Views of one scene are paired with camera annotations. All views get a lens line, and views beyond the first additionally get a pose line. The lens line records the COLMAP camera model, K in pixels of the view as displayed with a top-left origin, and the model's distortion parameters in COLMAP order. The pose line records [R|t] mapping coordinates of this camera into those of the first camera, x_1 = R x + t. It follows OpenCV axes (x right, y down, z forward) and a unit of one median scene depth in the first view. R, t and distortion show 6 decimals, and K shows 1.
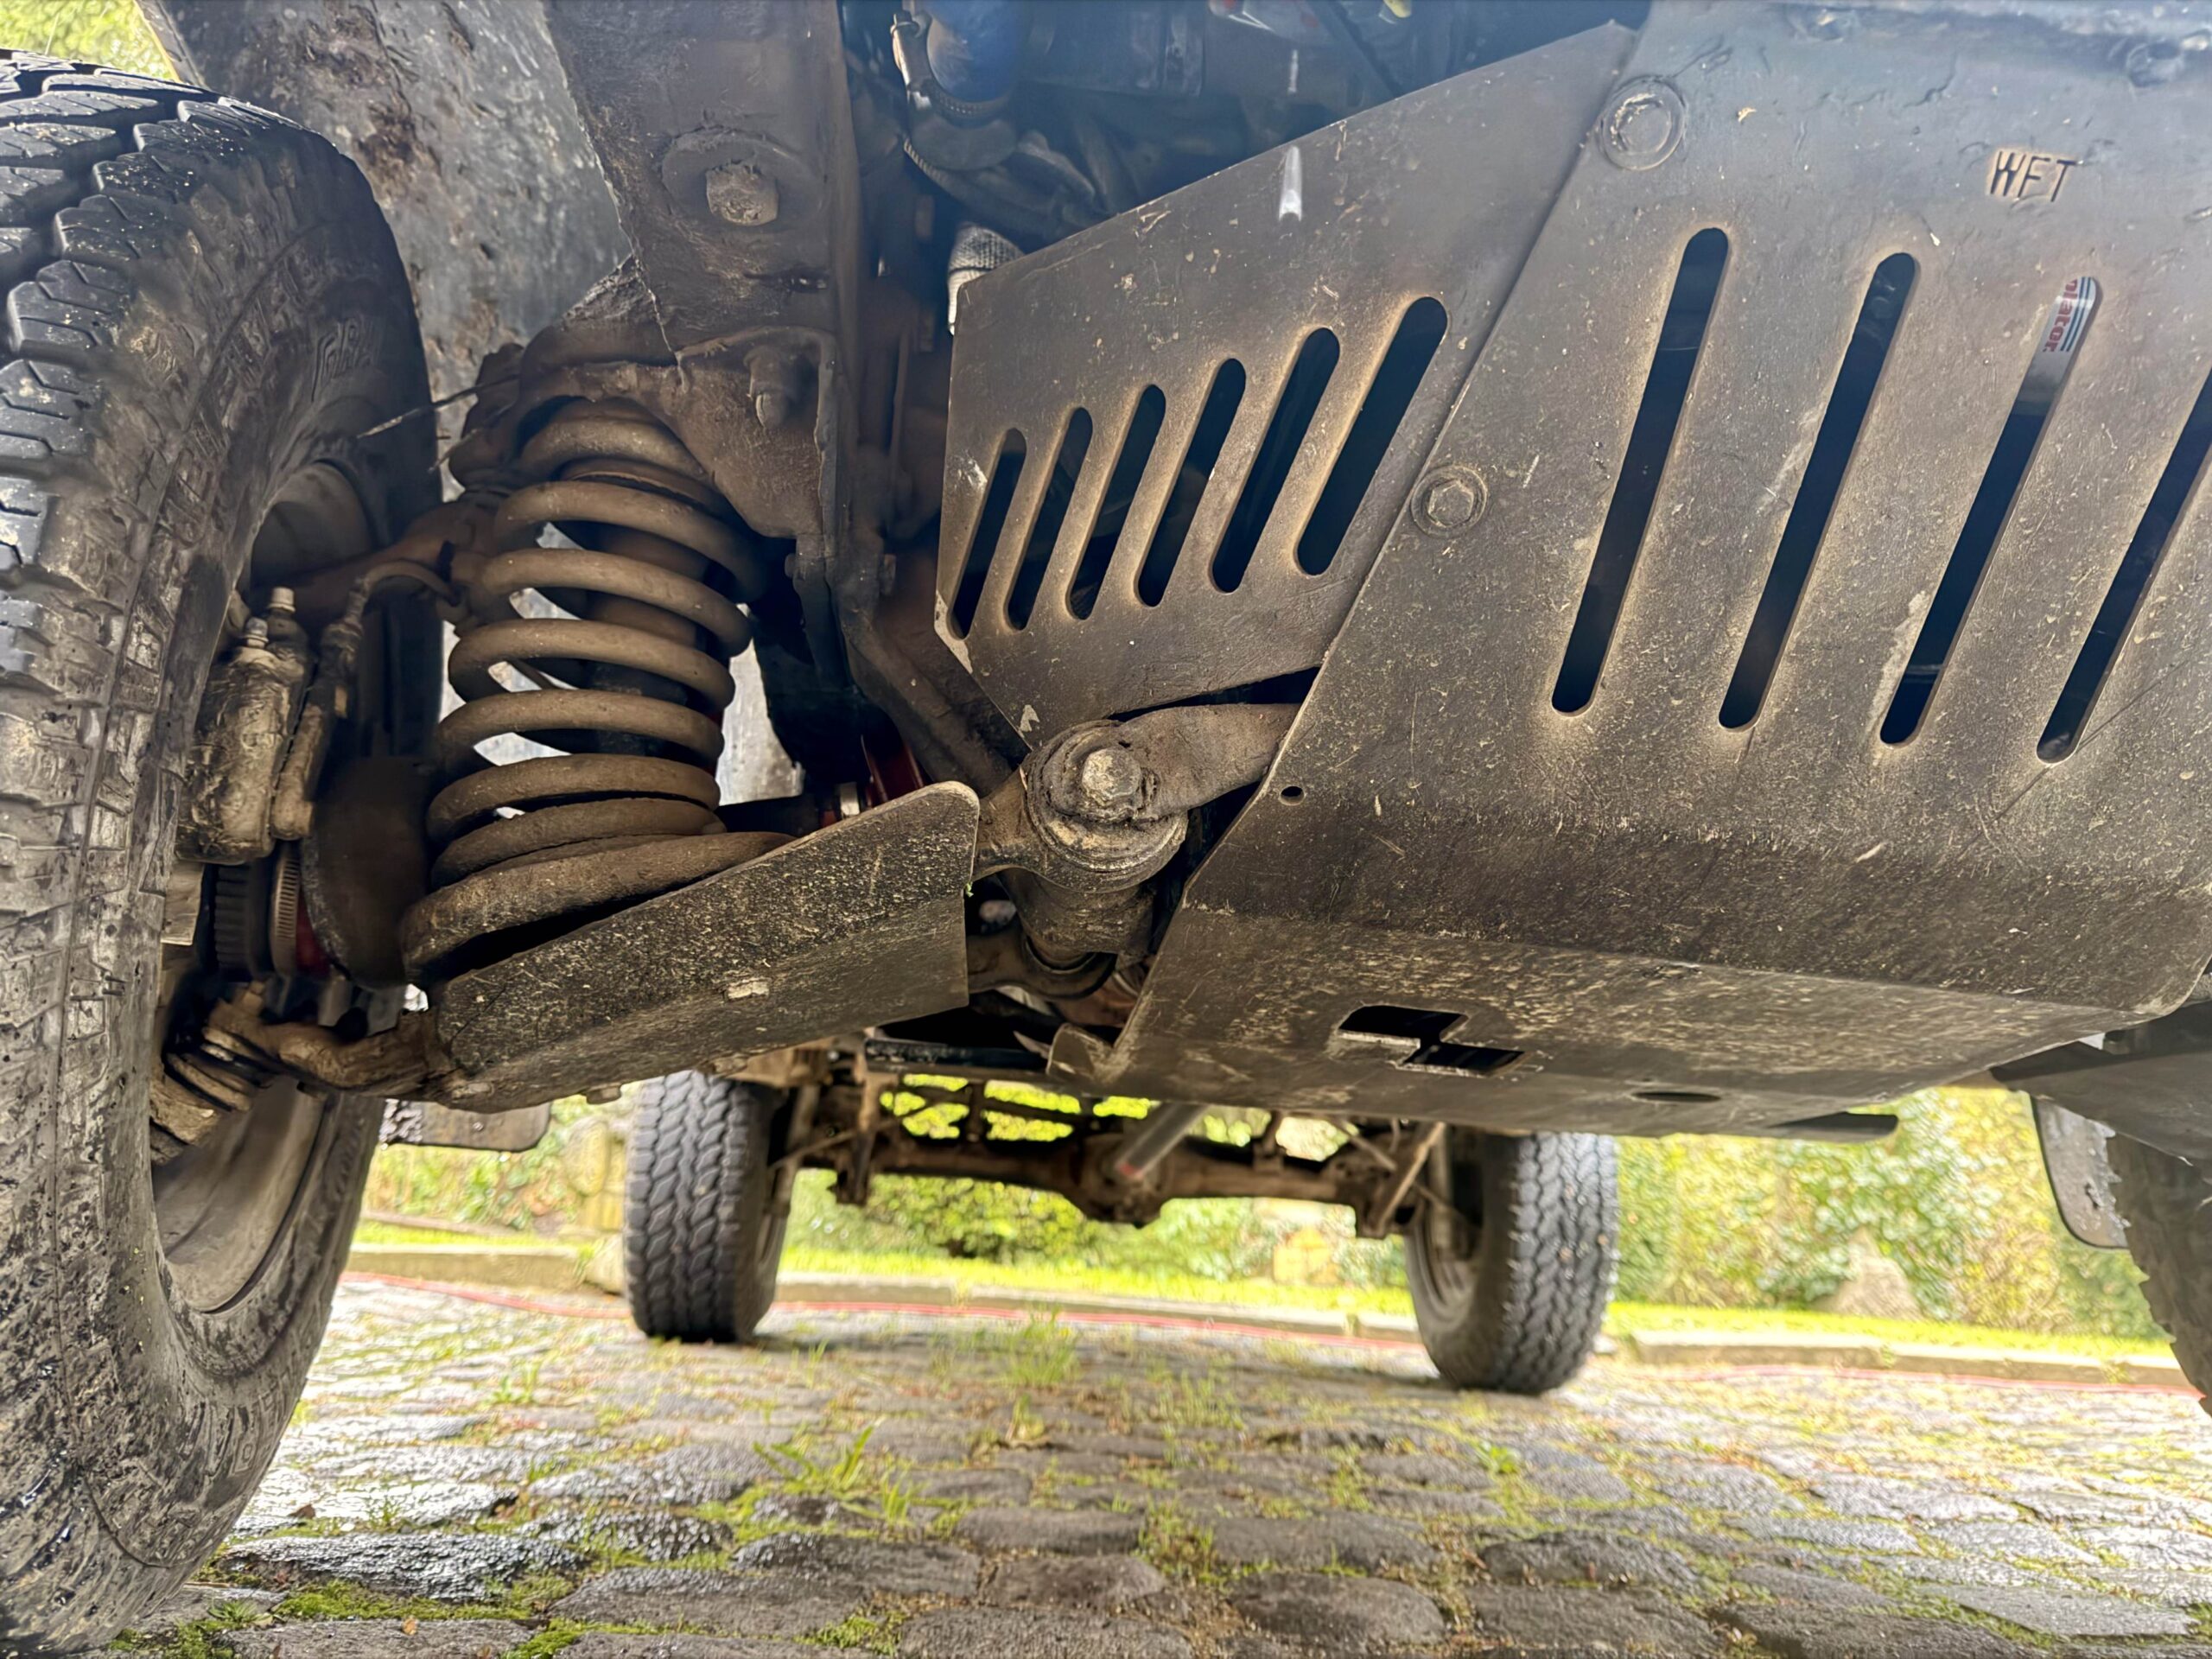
lens RADIAL K [[1697.3, 0, 1106.0], [0, 1697.3, 829.5], [0, 0, 1]] dist [0.069362, -0.100673]
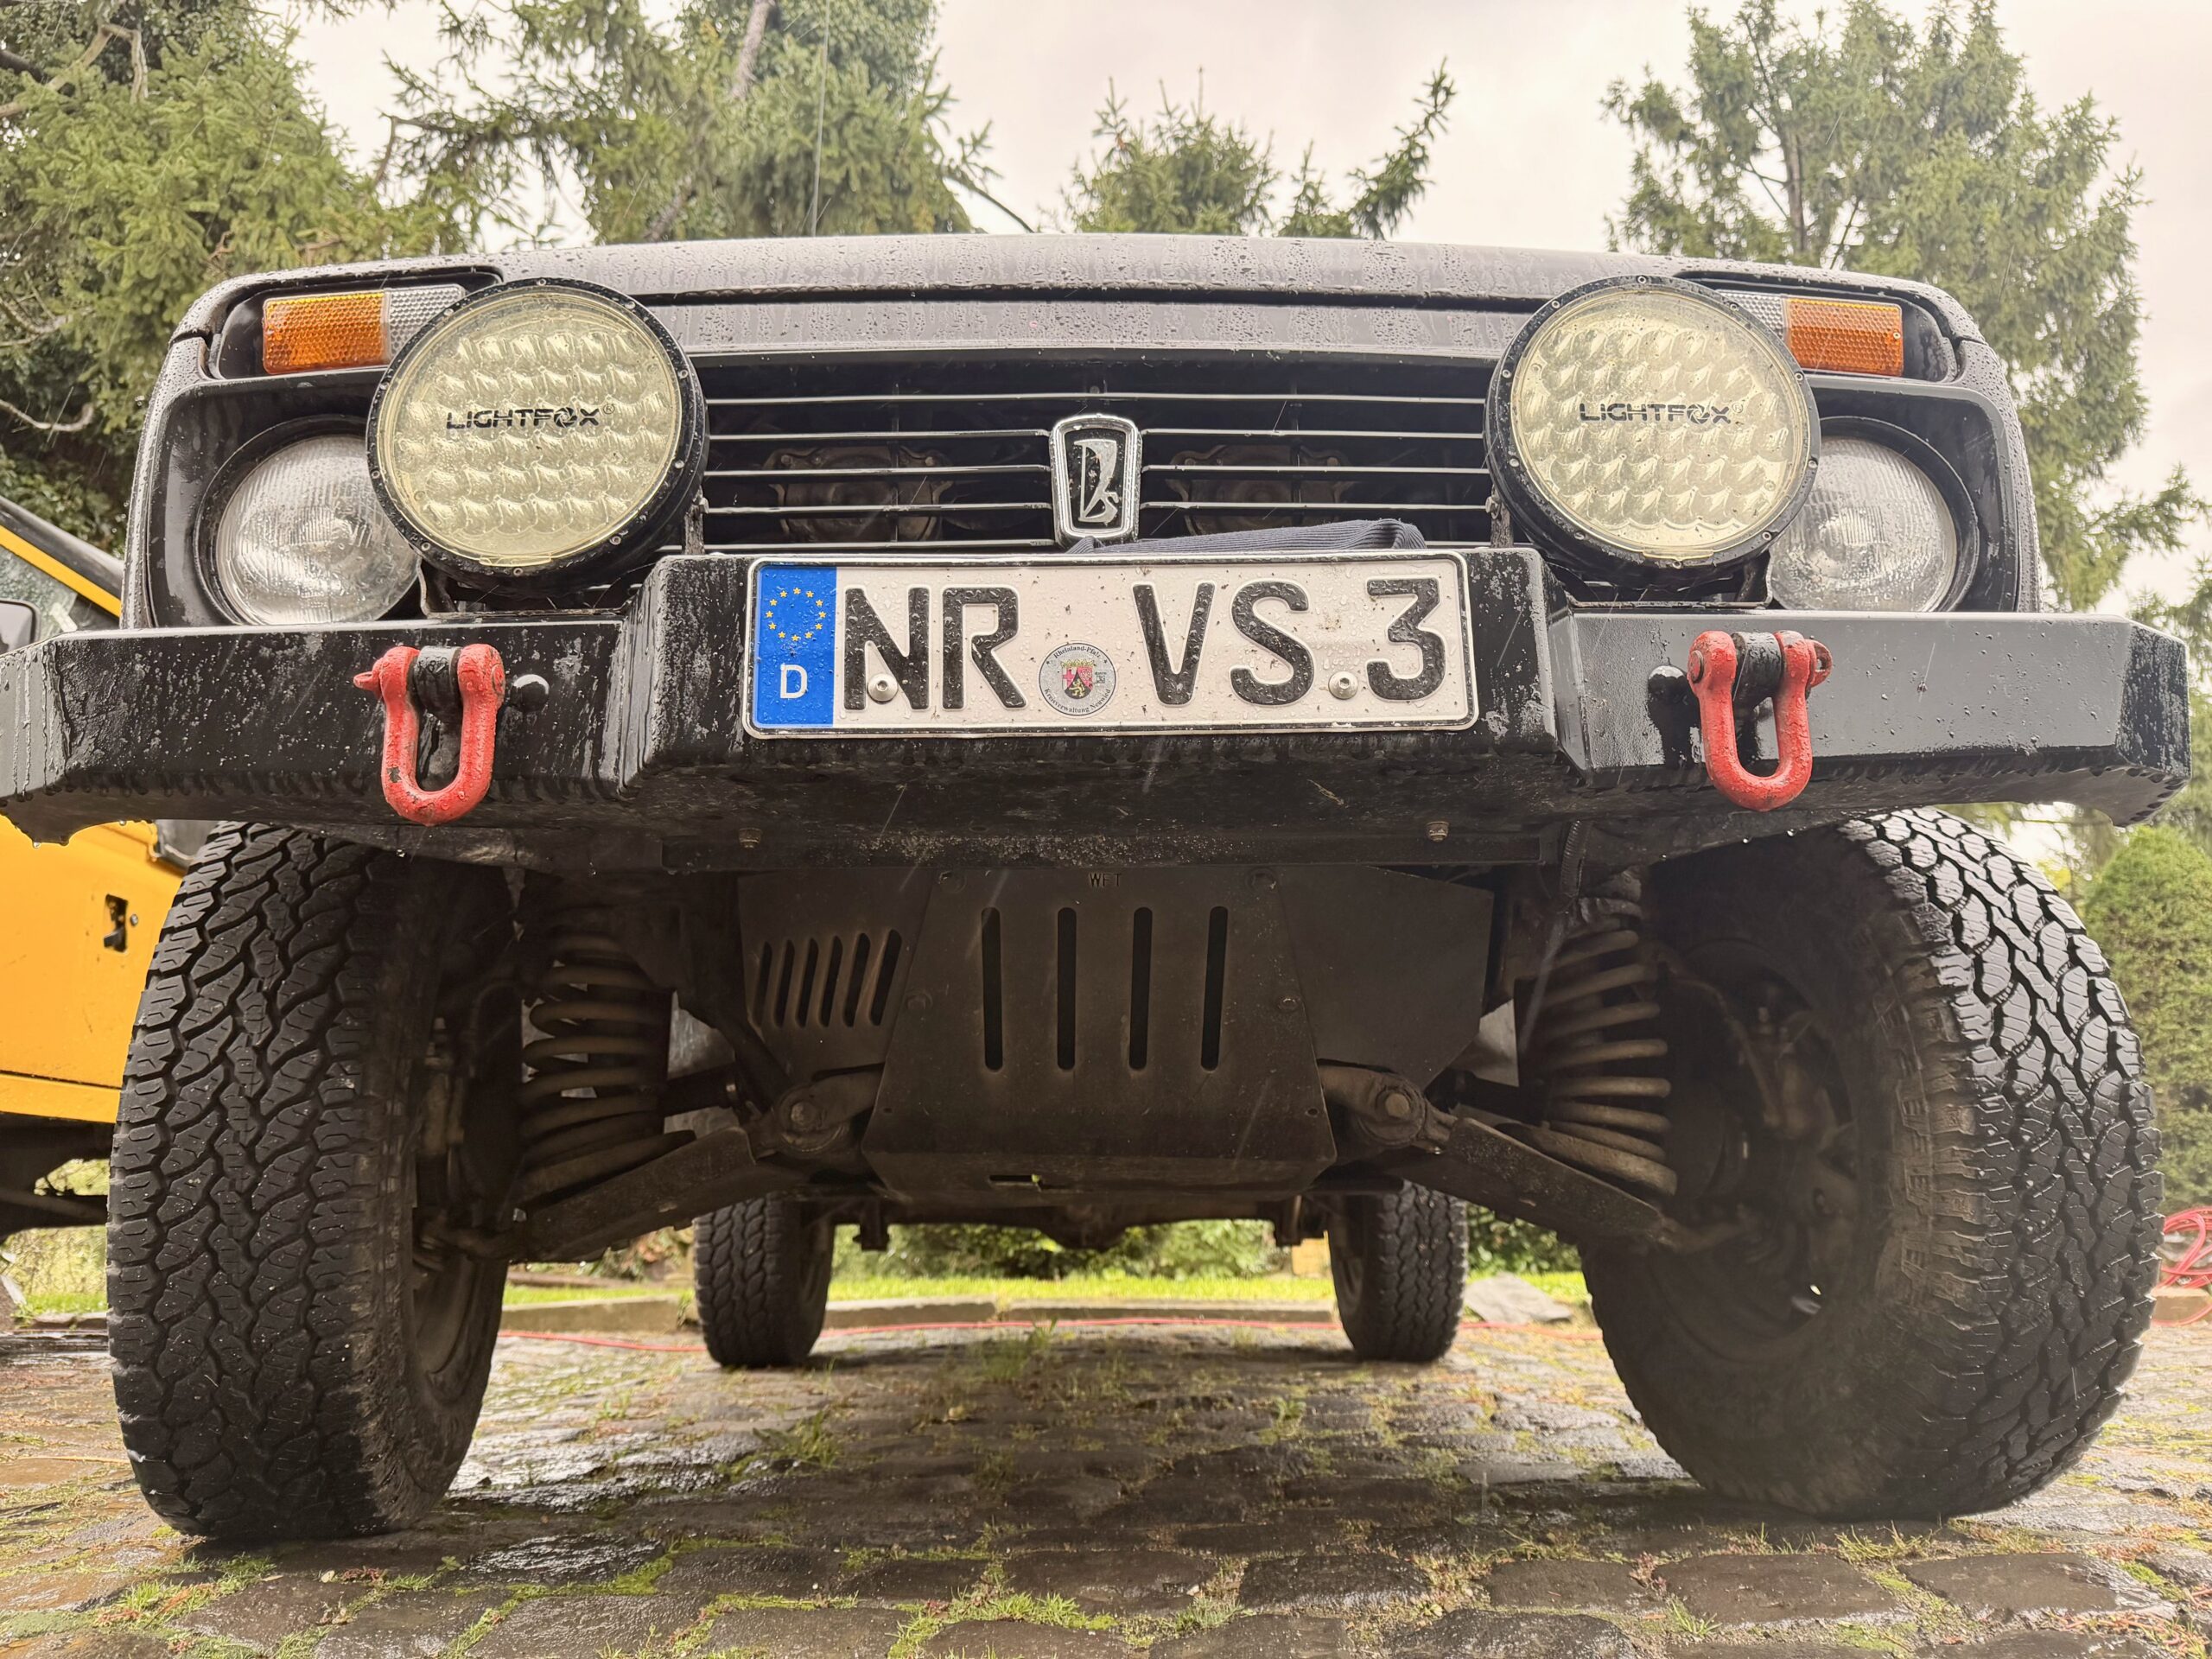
lens RADIAL K [[1697.3, 0, 1106.0], [0, 1697.3, 829.5], [0, 0, 1]] dist [0.069362, -0.100673]
pose [[0.994811, -0.089661, -0.048093, 0.205502], [0.089729, 0.995966, -0.000738, -0.139027], [0.047965, -0.003581, 0.998843, -0.478683]]
